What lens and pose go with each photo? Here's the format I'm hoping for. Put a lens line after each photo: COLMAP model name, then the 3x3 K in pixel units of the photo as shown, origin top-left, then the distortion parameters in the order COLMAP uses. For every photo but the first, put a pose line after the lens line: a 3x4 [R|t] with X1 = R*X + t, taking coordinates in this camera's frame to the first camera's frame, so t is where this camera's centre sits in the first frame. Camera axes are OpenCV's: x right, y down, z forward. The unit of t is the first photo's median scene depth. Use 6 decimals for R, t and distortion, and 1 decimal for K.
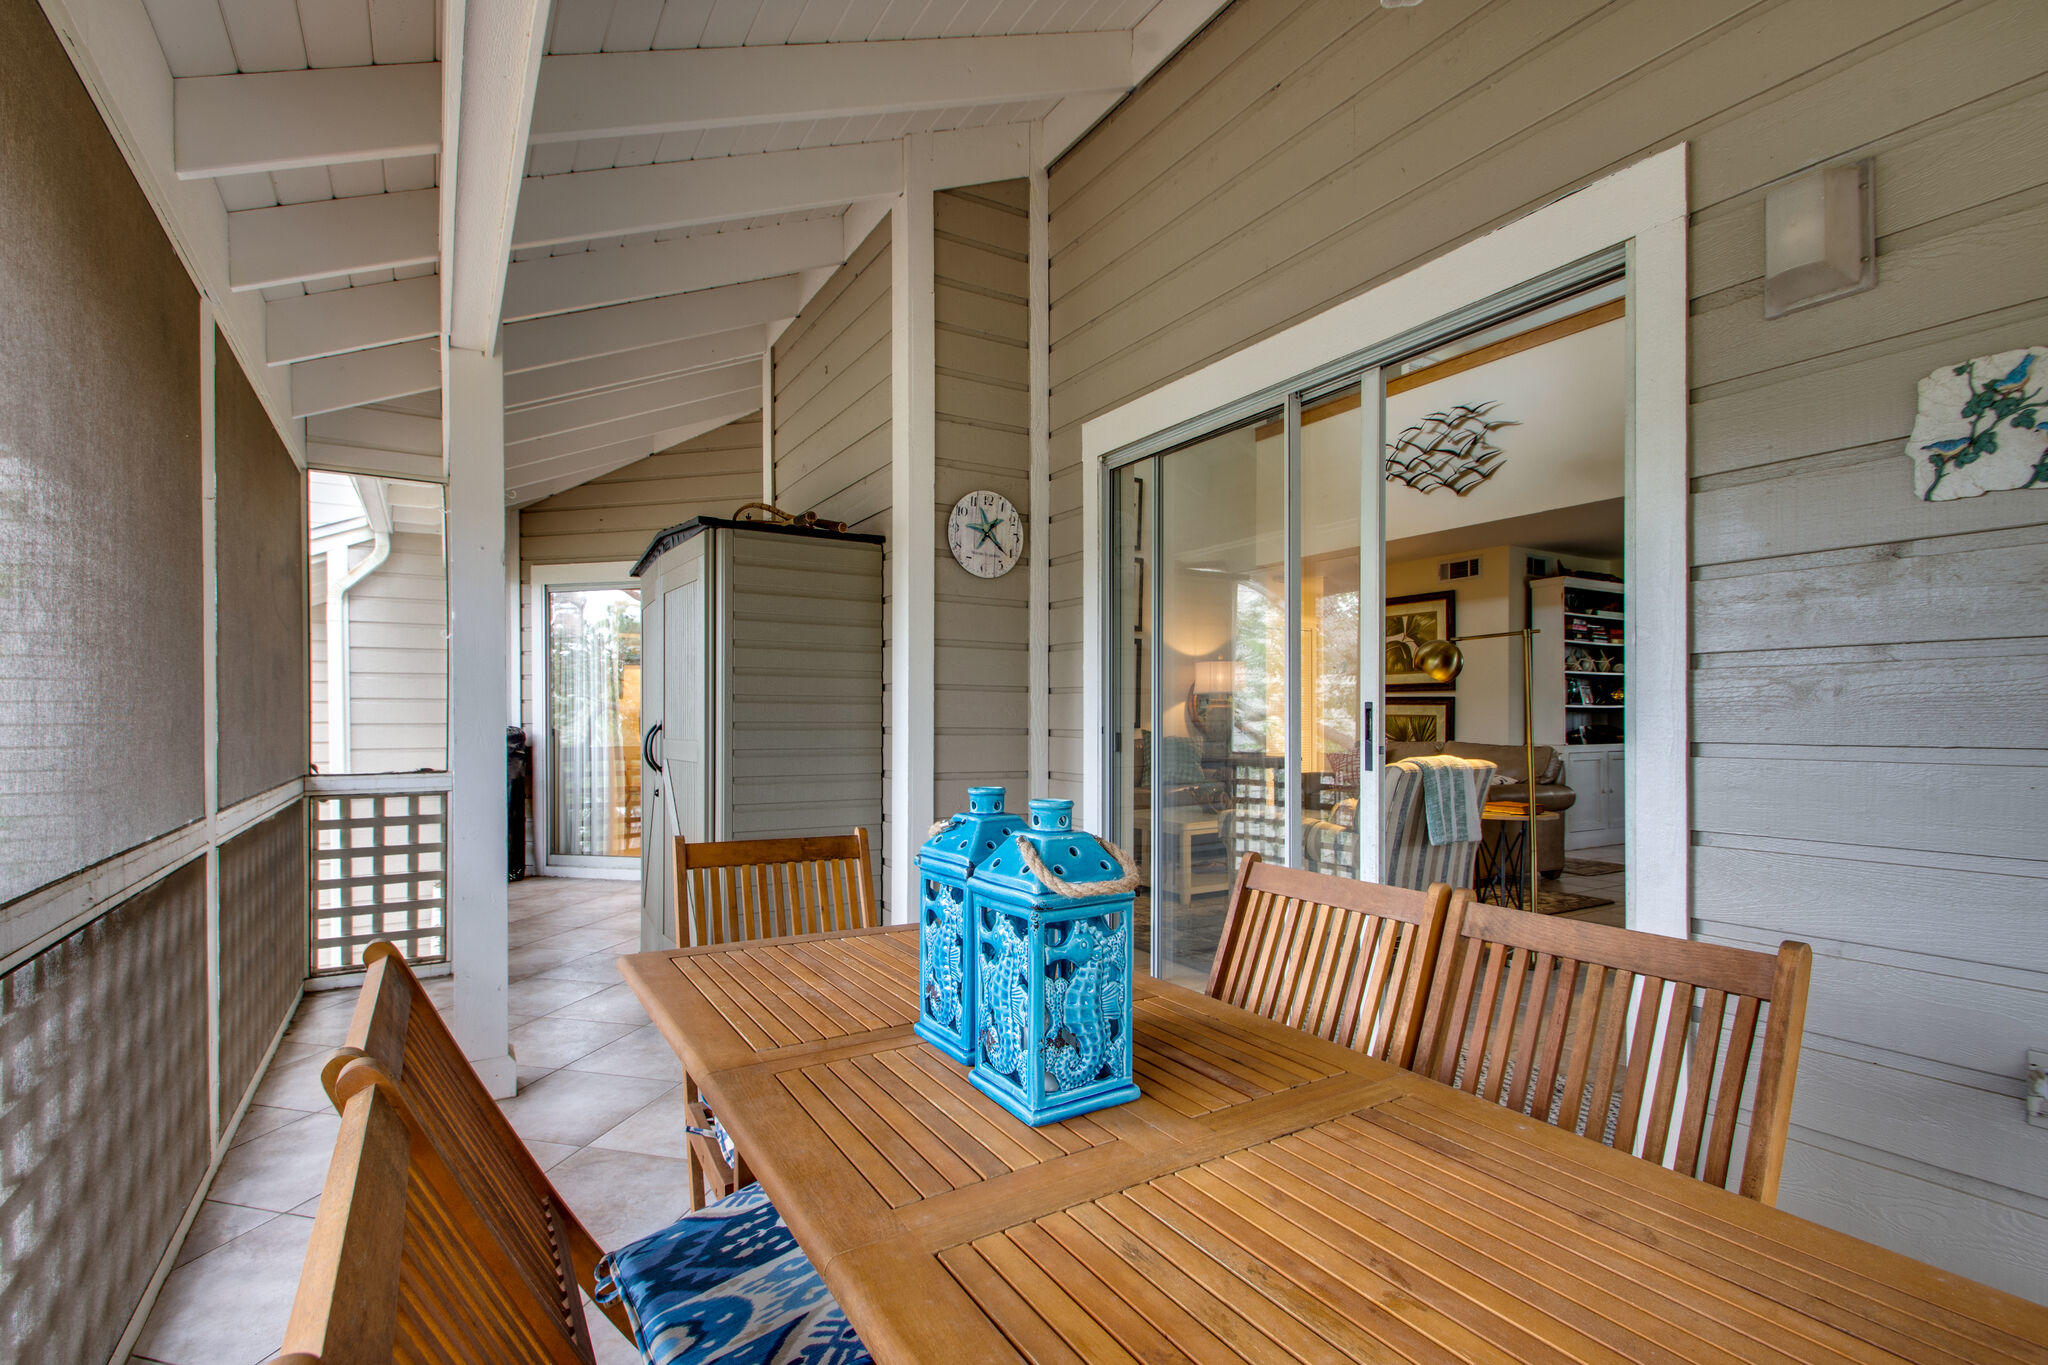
lens RADIAL K [[921.2, 0, 990.8], [0, 921.2, 724.2], [0, 0, 1]] dist [0.016090, -0.012340]
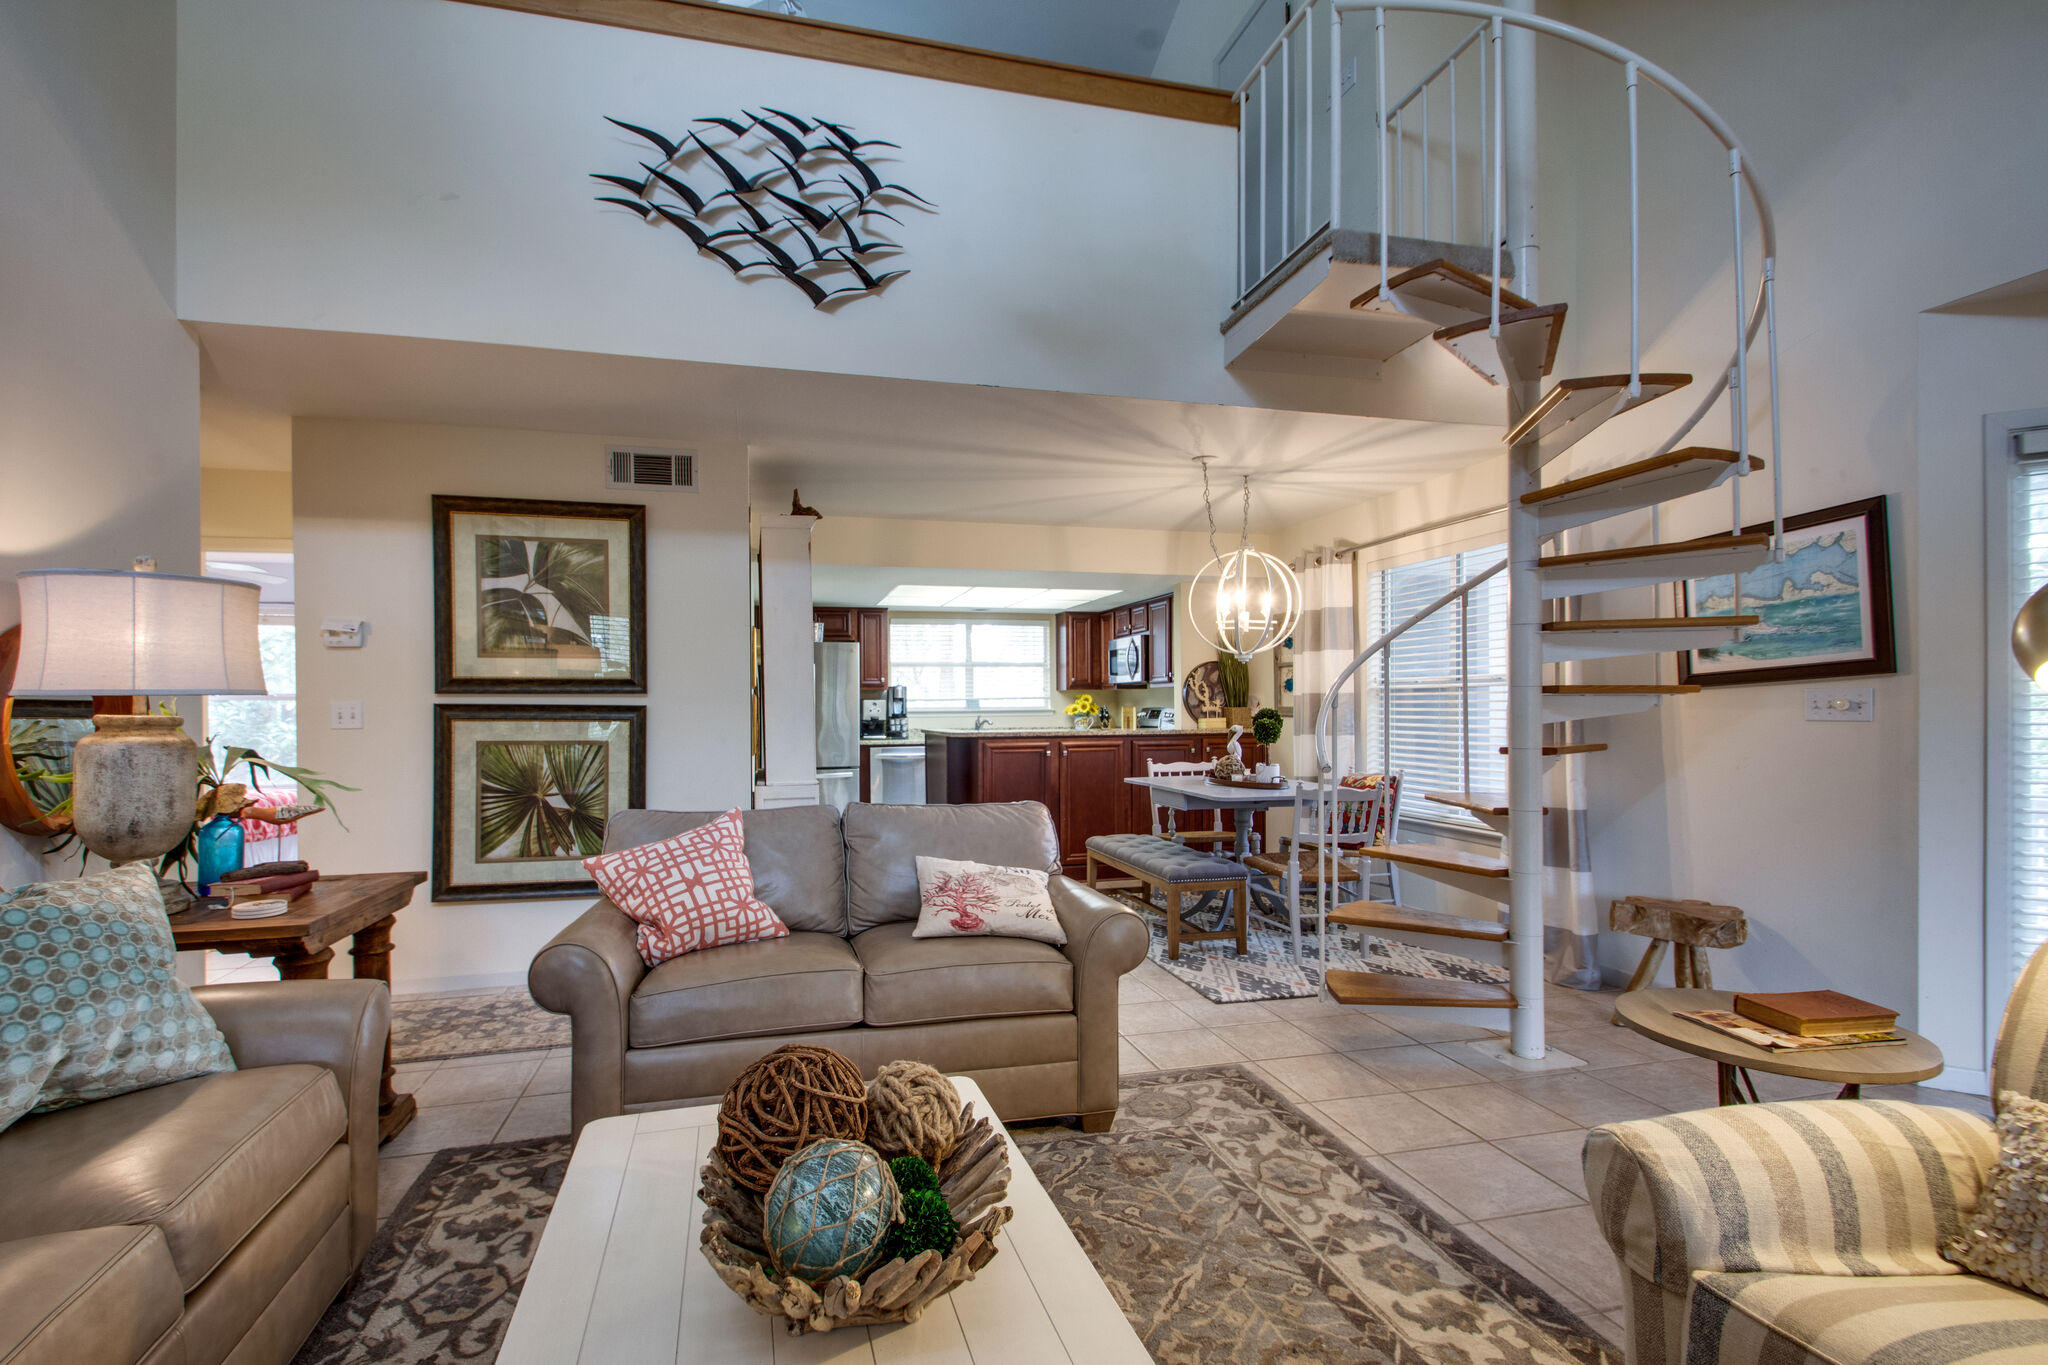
lens RADIAL K [[921.2, 0, 1009.1], [0, 921.2, 711.2], [0, 0, 1]] dist [0.016090, -0.012340]
pose [[0.286508, -0.005267, 0.958063, 0.050700], [0.012906, 0.999915, 0.001637, -0.024515], [-0.957991, 0.011896, 0.286552, 0.644161]]
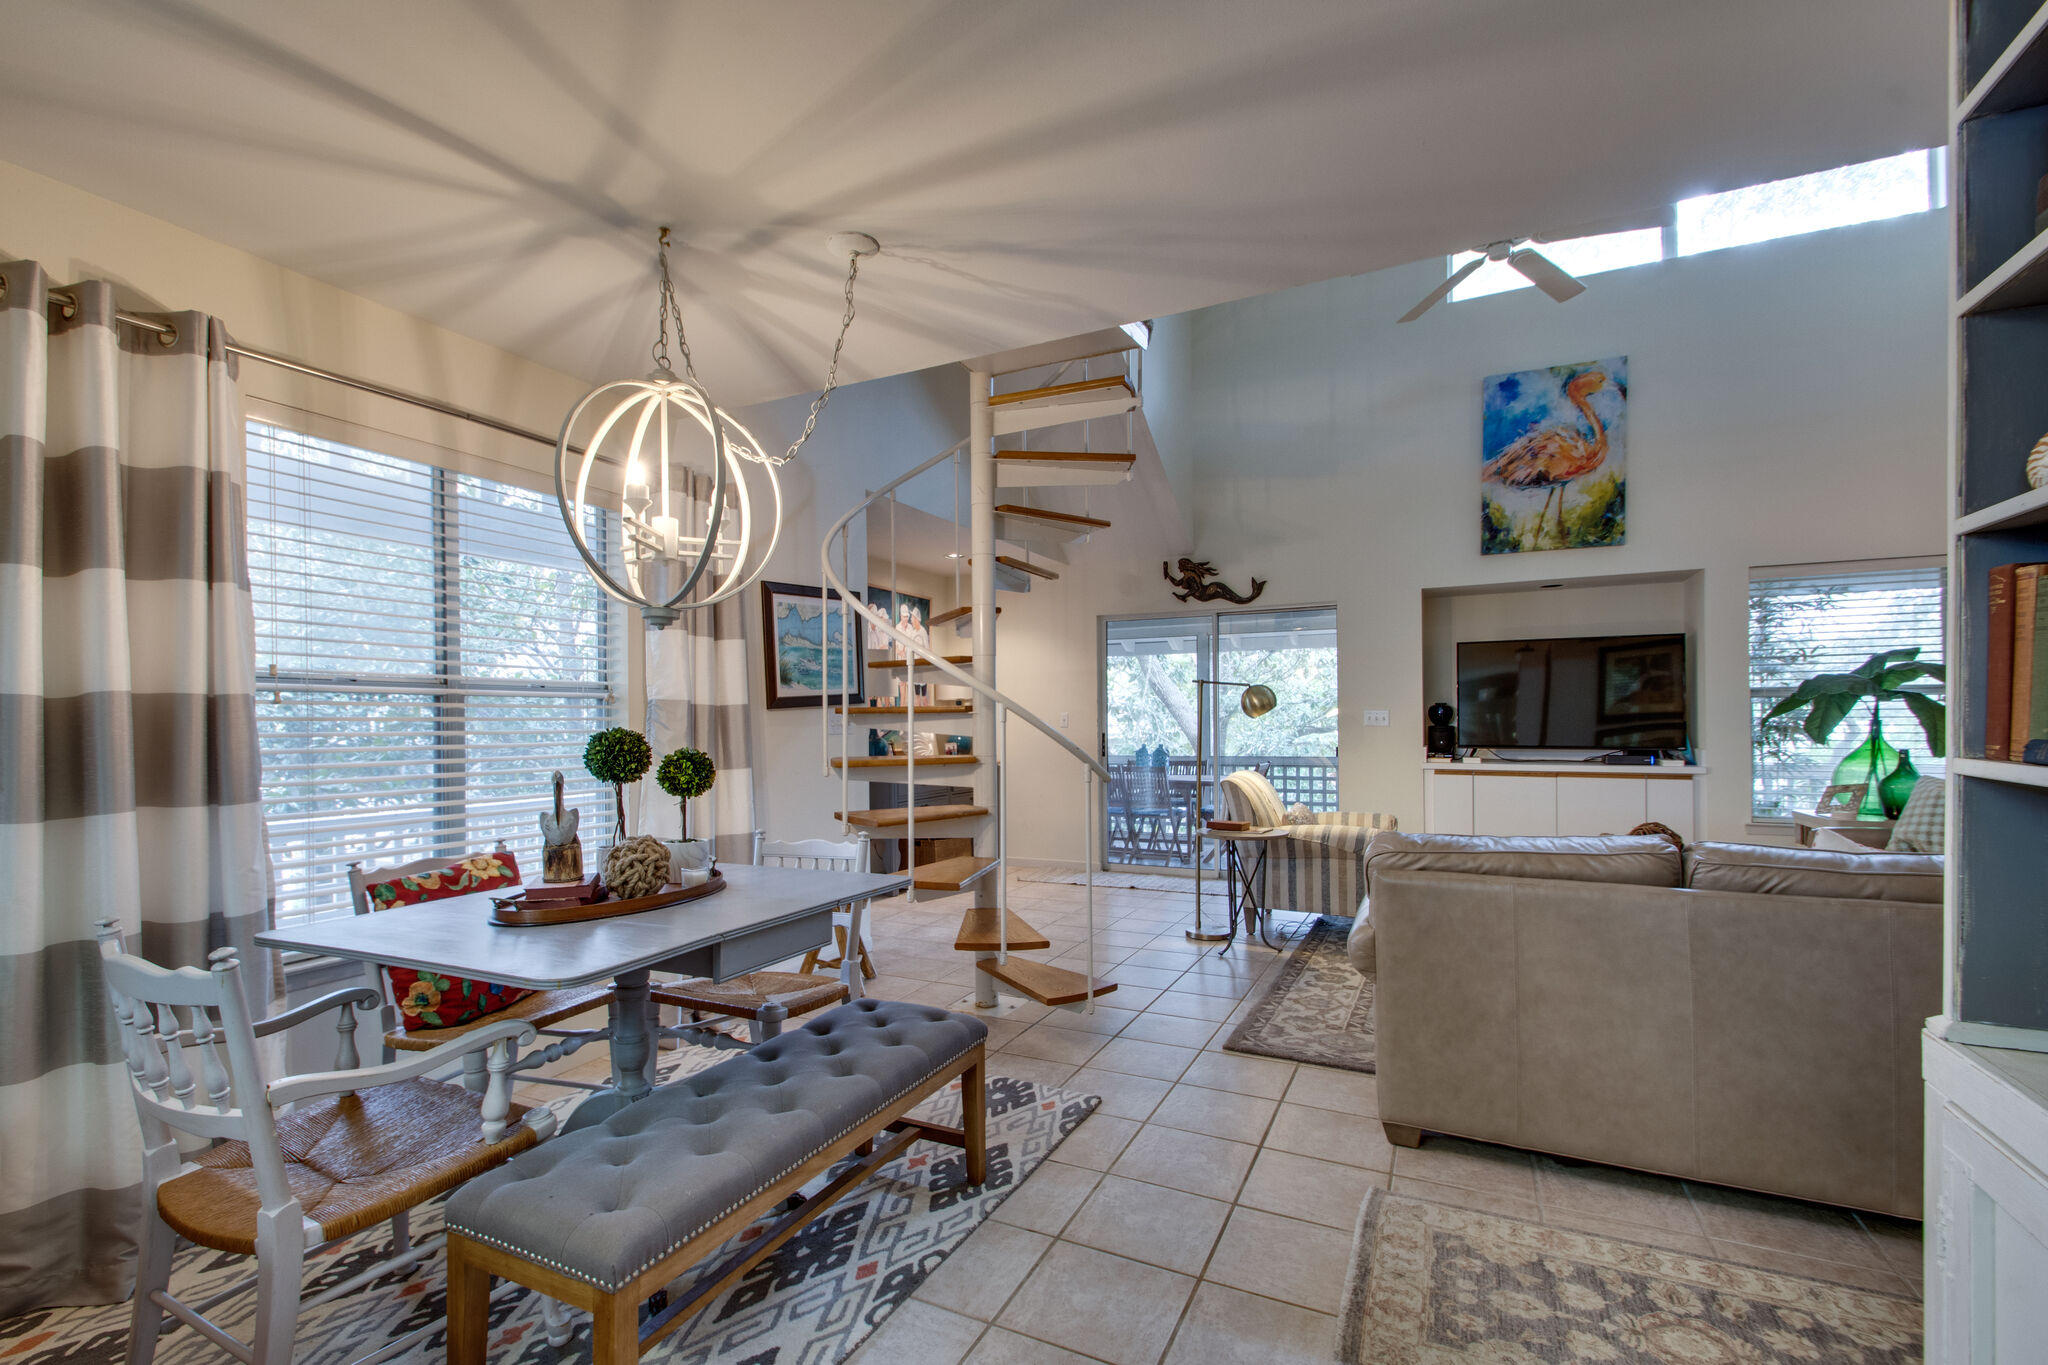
lens RADIAL K [[921.2, 0, 965.4], [0, 921.2, 727.4], [0, 0, 1]] dist [0.016090, -0.012340]
pose [[-0.862461, 0.012521, -0.505968, 0.763676], [0.007324, 0.999898, 0.012260, -0.026104], [0.506070, 0.006868, -0.862465, 0.967316]]
